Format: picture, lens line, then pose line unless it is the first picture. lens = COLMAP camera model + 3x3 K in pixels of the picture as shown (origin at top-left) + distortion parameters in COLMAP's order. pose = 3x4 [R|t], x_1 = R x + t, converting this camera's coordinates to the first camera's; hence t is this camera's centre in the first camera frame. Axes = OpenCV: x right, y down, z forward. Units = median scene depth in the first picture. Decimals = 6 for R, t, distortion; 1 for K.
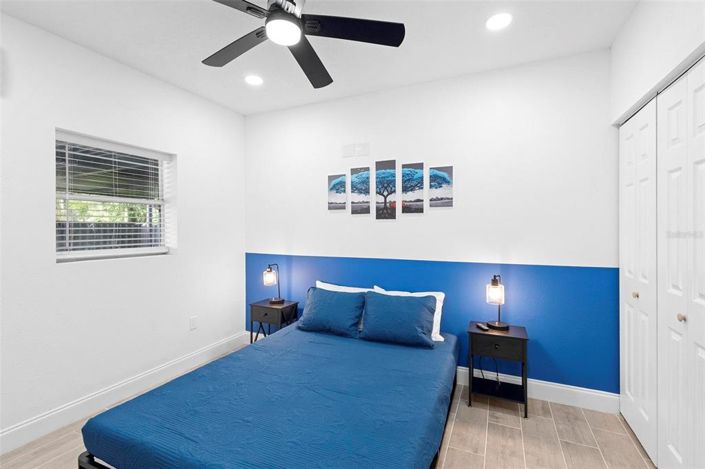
lens RADIAL K [[325.2, 0, 351.2], [0, 325.2, 229.9], [0, 0, 1]] dist [0.011433, -0.001081]
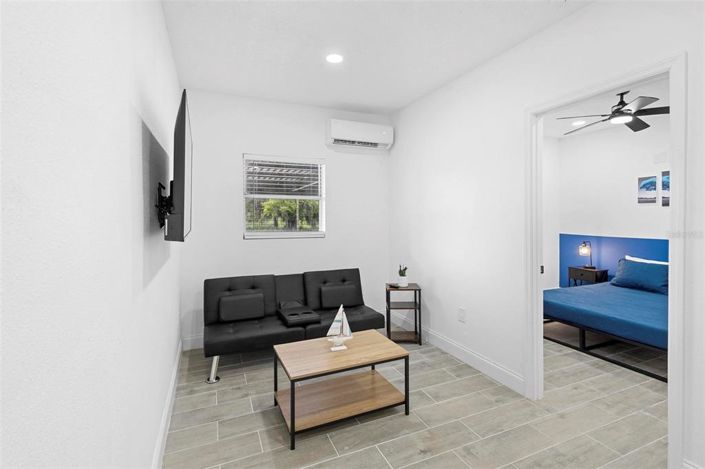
lens RADIAL K [[329.2, 0, 350.6], [0, 329.2, 219.2], [0, 0, 1]] dist [0.011680, -0.000530]
pose [[0.744765, 0.007248, -0.667288, -0.041965], [-0.005762, 0.999974, 0.004430, 0.005446], [0.667302, 0.000546, 0.744787, -0.871259]]
